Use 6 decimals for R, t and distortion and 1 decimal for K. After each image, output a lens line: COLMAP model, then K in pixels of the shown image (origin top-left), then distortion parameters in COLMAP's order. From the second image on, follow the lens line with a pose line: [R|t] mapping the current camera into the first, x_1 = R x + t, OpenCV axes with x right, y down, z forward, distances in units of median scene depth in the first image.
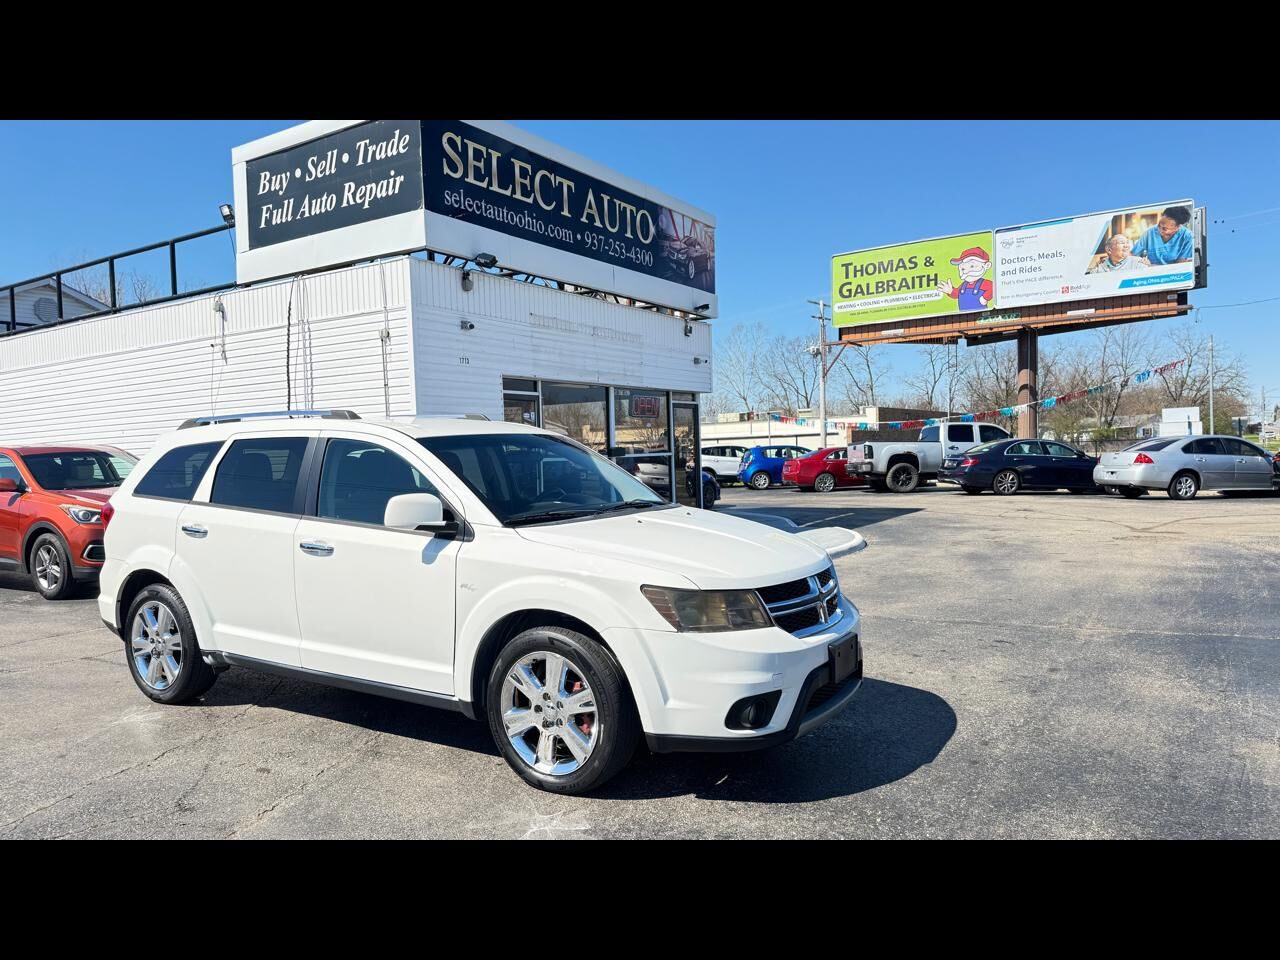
lens RADIAL K [[881.9, 0, 638.7], [0, 881.9, 492.8], [0, 0, 1]] dist [0.131283, -0.211359]
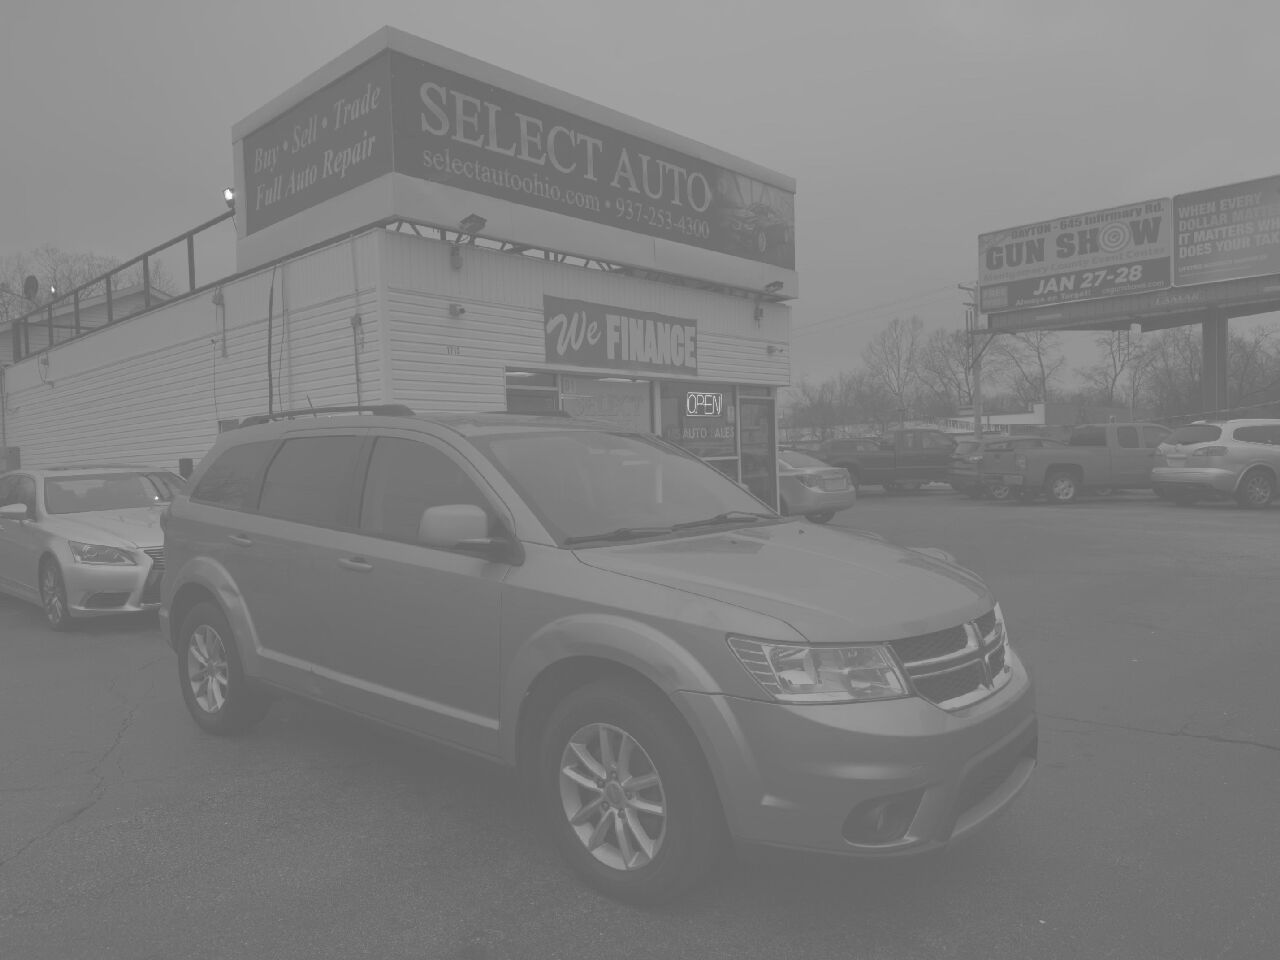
lens RADIAL K [[881.9, 0, 638.7], [0, 881.9, 492.8], [0, 0, 1]] dist [0.131283, -0.211359]
pose [[0.984929, 0.004665, -0.172895, 0.110041], [-0.004899, 0.999988, -0.000924, -0.009751], [0.172889, 0.001757, 0.984940, 0.159891]]
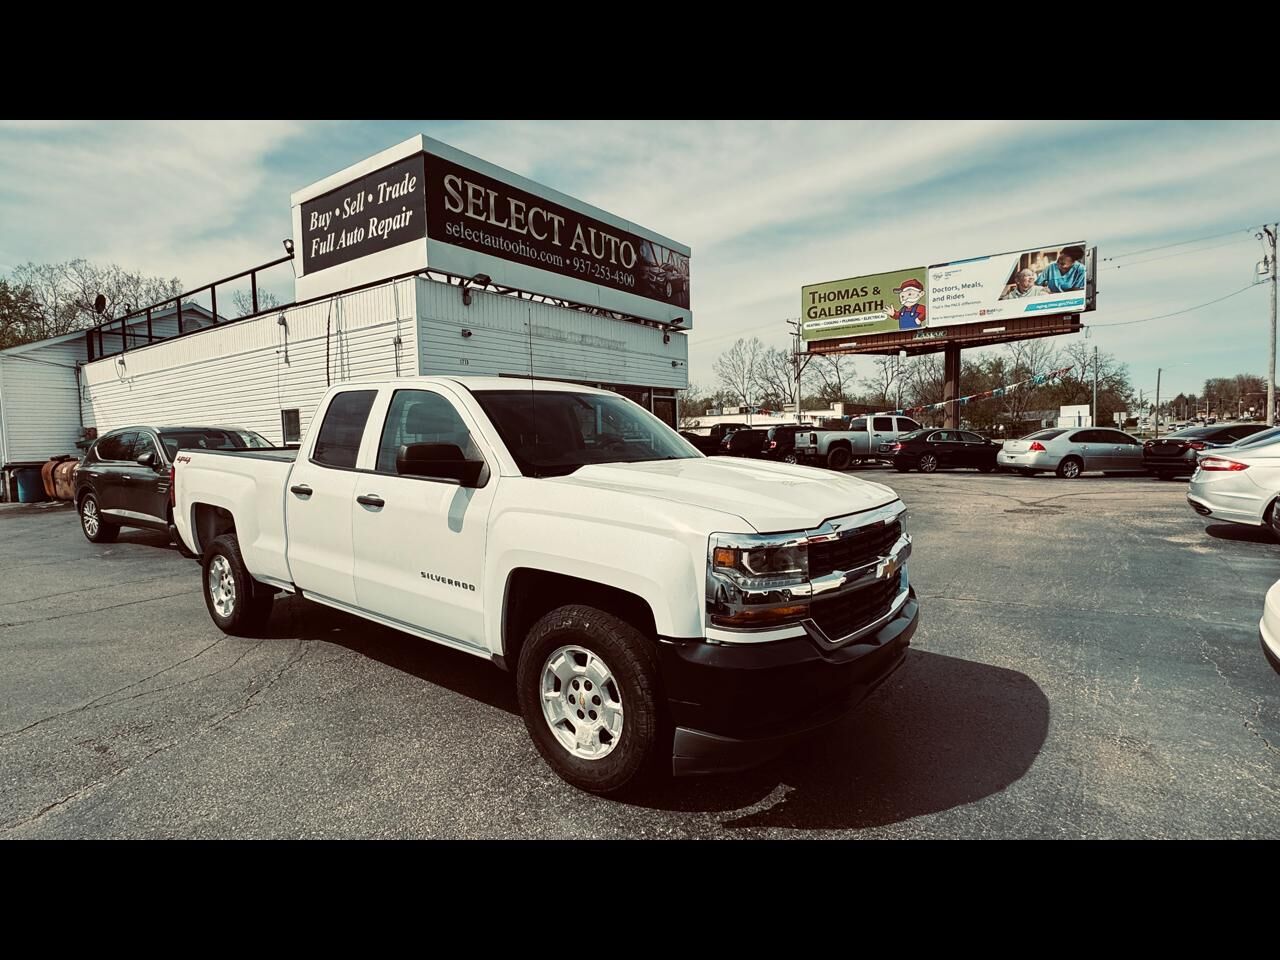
lens RADIAL K [[660.9, 0, 640.0], [0, 660.9, 480.0], [0, 0, 1]] dist [-0.003589, 0.000800]
pose [[0.999117, 0.007549, -0.041338, 0.070970], [-0.006738, 0.999783, 0.019719, -0.005437], [0.041478, -0.019423, 0.998951, 0.087578]]
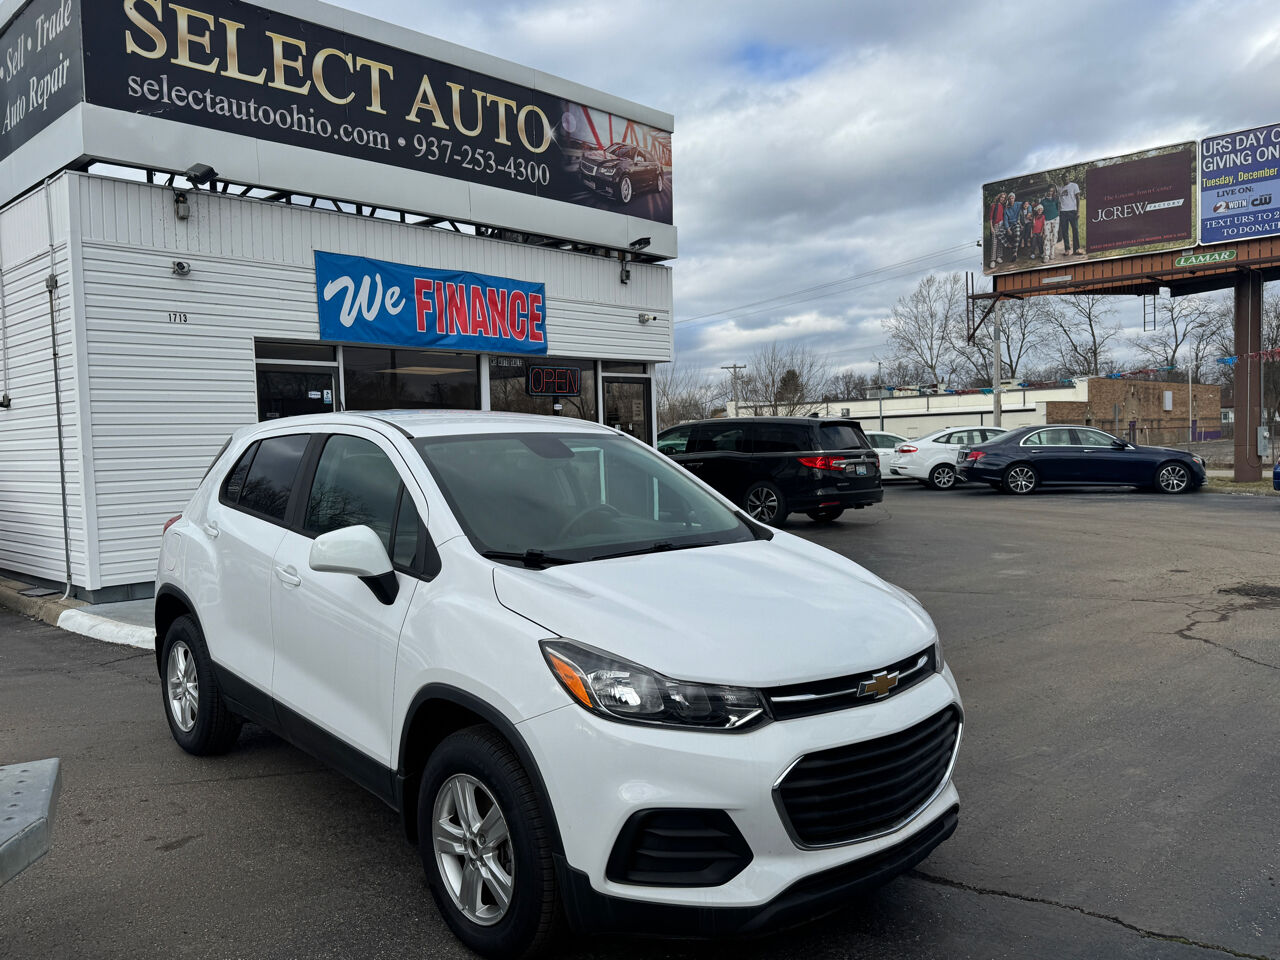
lens RADIAL K [[1012.9, 0, 658.3], [0, 1012.9, 493.0], [0, 0, 1]] dist [0.073681, -0.108965]
pose [[0.985949, 0.010677, -0.166704, 0.269423], [-0.008359, 0.999859, 0.014596, -0.021794], [0.166836, -0.012997, 0.985899, 0.225063]]
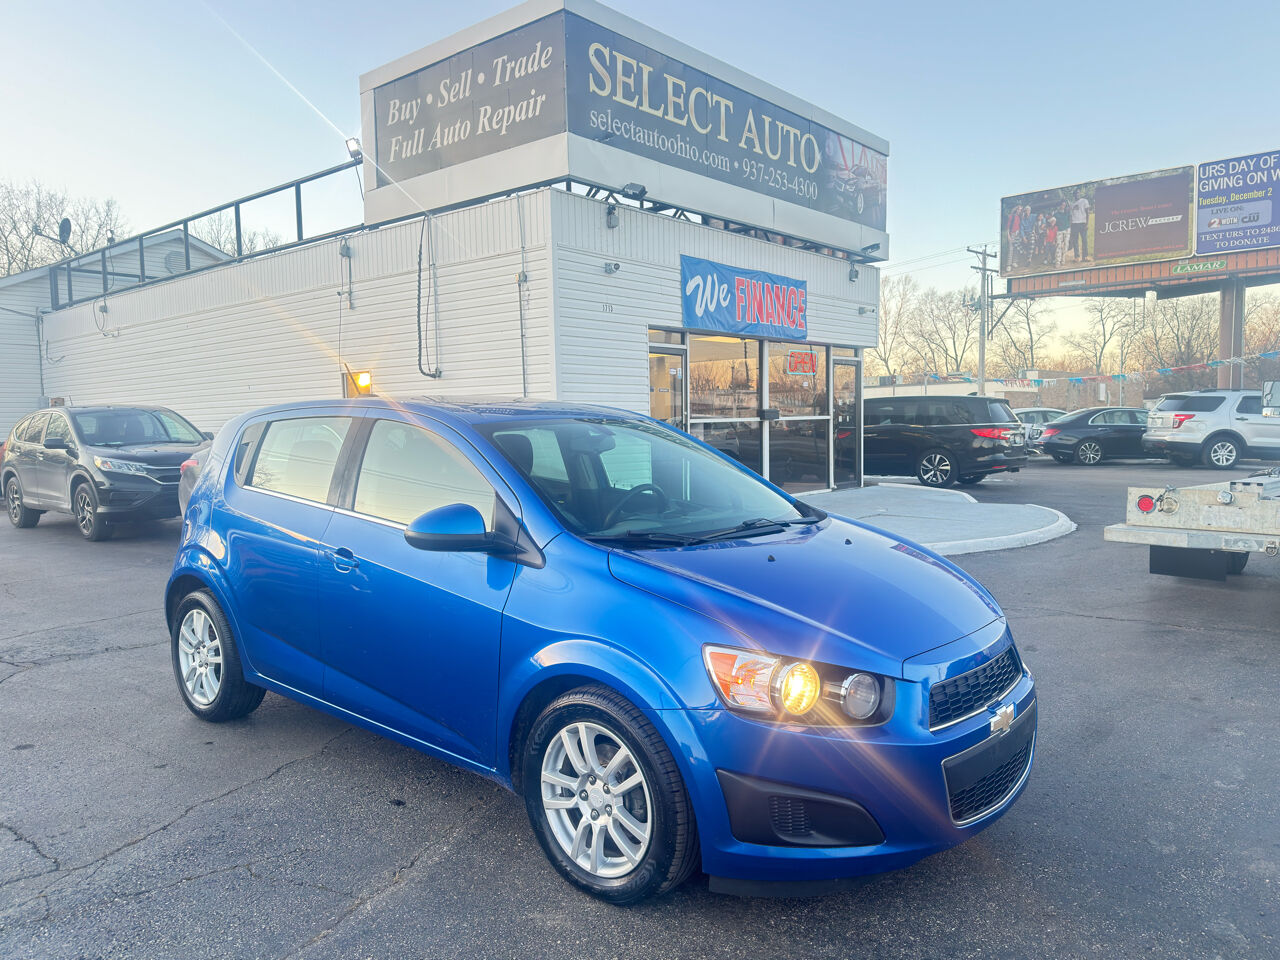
lens RADIAL K [[925.1, 0, 648.3], [0, 925.1, 500.2], [0, 0, 1]] dist [0.082148, -0.116008]
pose [[0.992265, 0.021800, -0.122209, -0.033326], [-0.016596, 0.998918, 0.043436, 0.001530], [0.123024, -0.041071, 0.991553, 0.070641]]
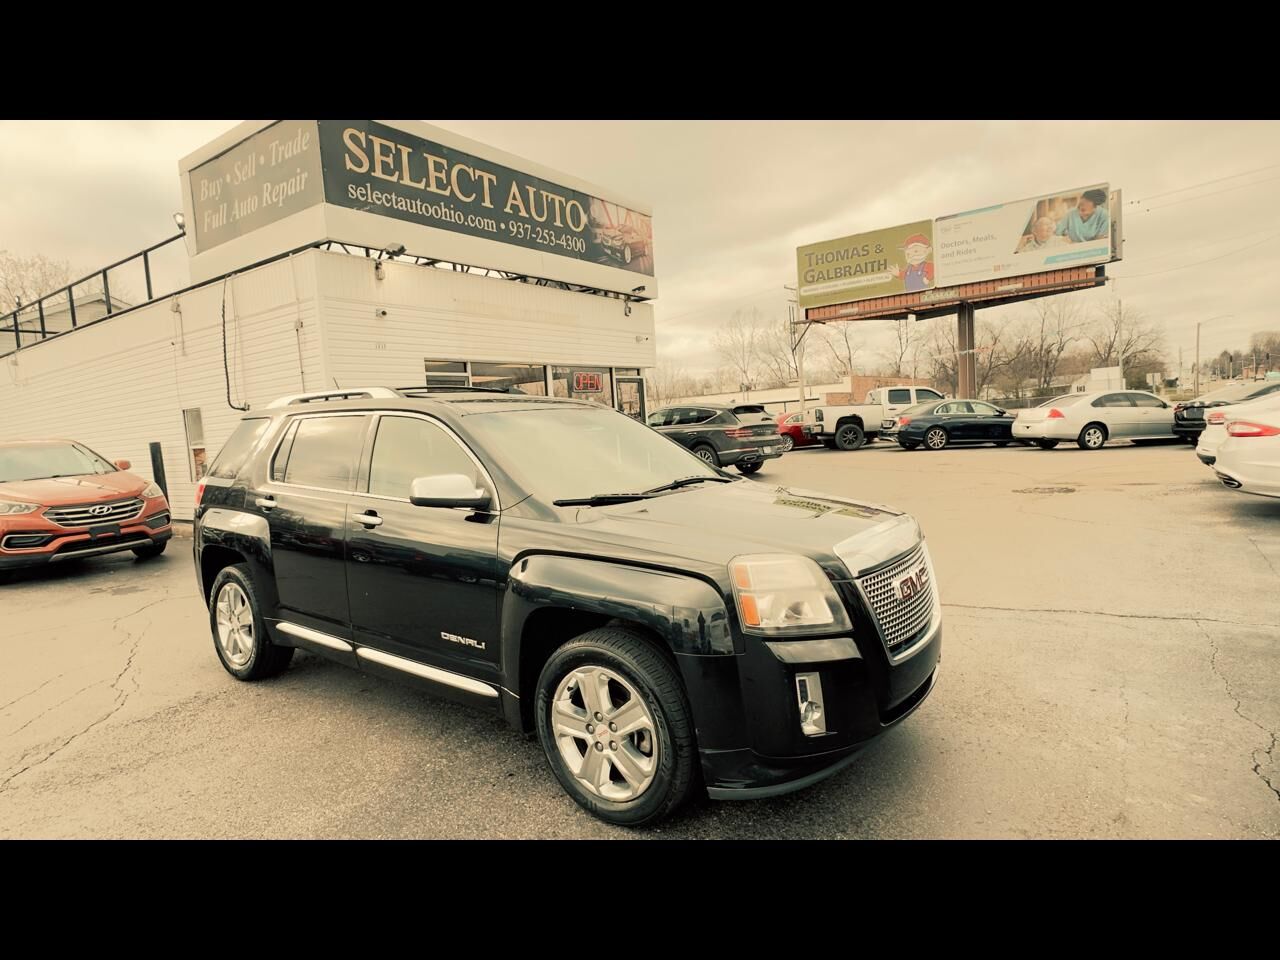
lens RADIAL K [[722.0, 0, 640.0], [0, 722.0, 480.0], [0, 0, 1]] dist [-0.002219, 0.001098]
pose [[0.998668, -0.033242, -0.039459, 0.119954], [0.034642, 0.998775, 0.035332, -0.007970], [0.038236, -0.036652, 0.998596, 0.128299]]
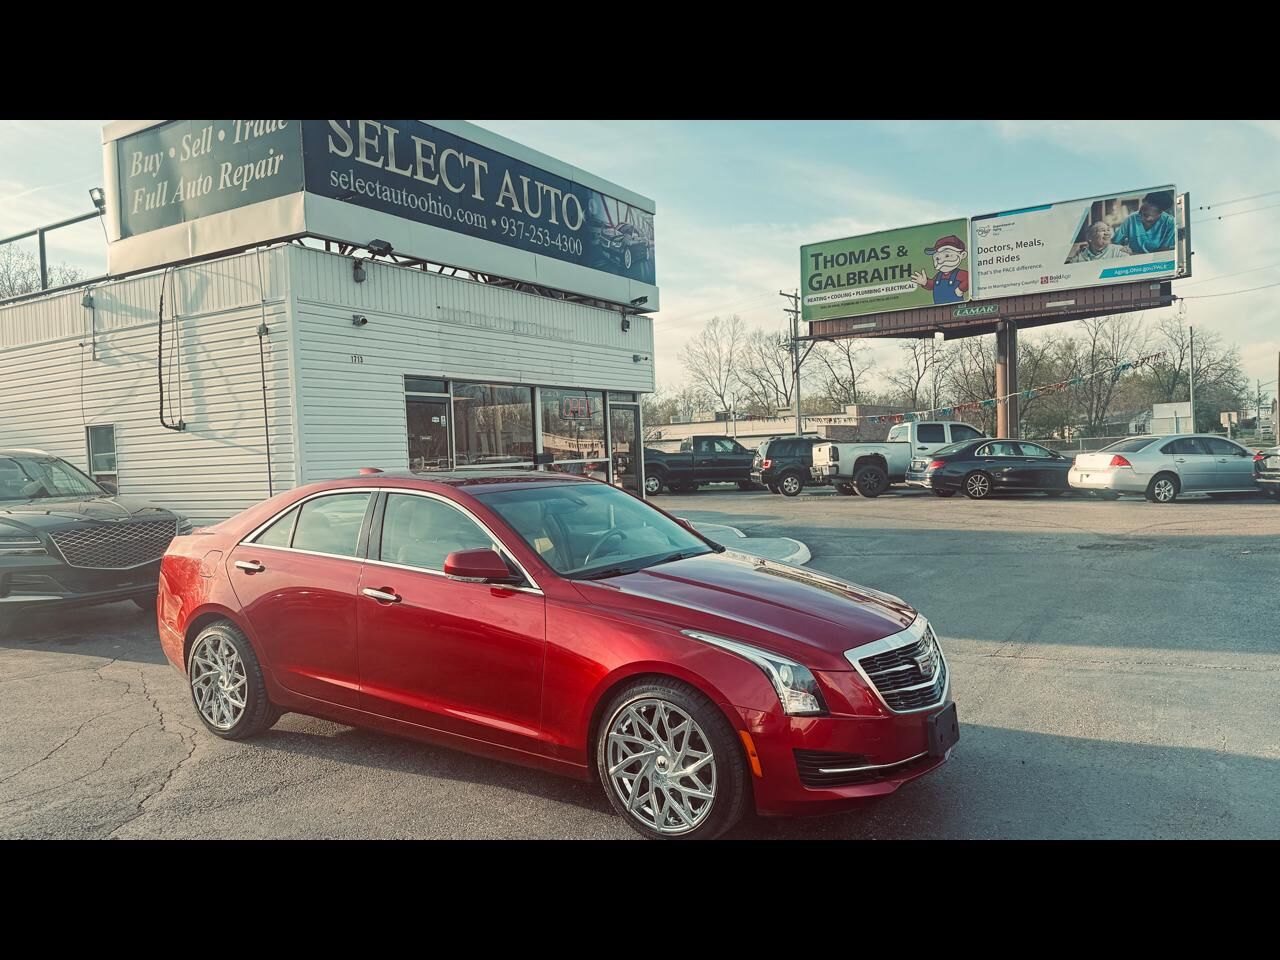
lens RADIAL K [[933.7, 0, 643.9], [0, 933.7, 487.2], [0, 0, 1]] dist [0.142480, -0.252555]
pose [[0.999465, -0.010923, 0.030826, 0.052308], [0.011239, 0.999886, -0.010100, -0.006348], [-0.030712, 0.010441, 0.999474, 0.035389]]
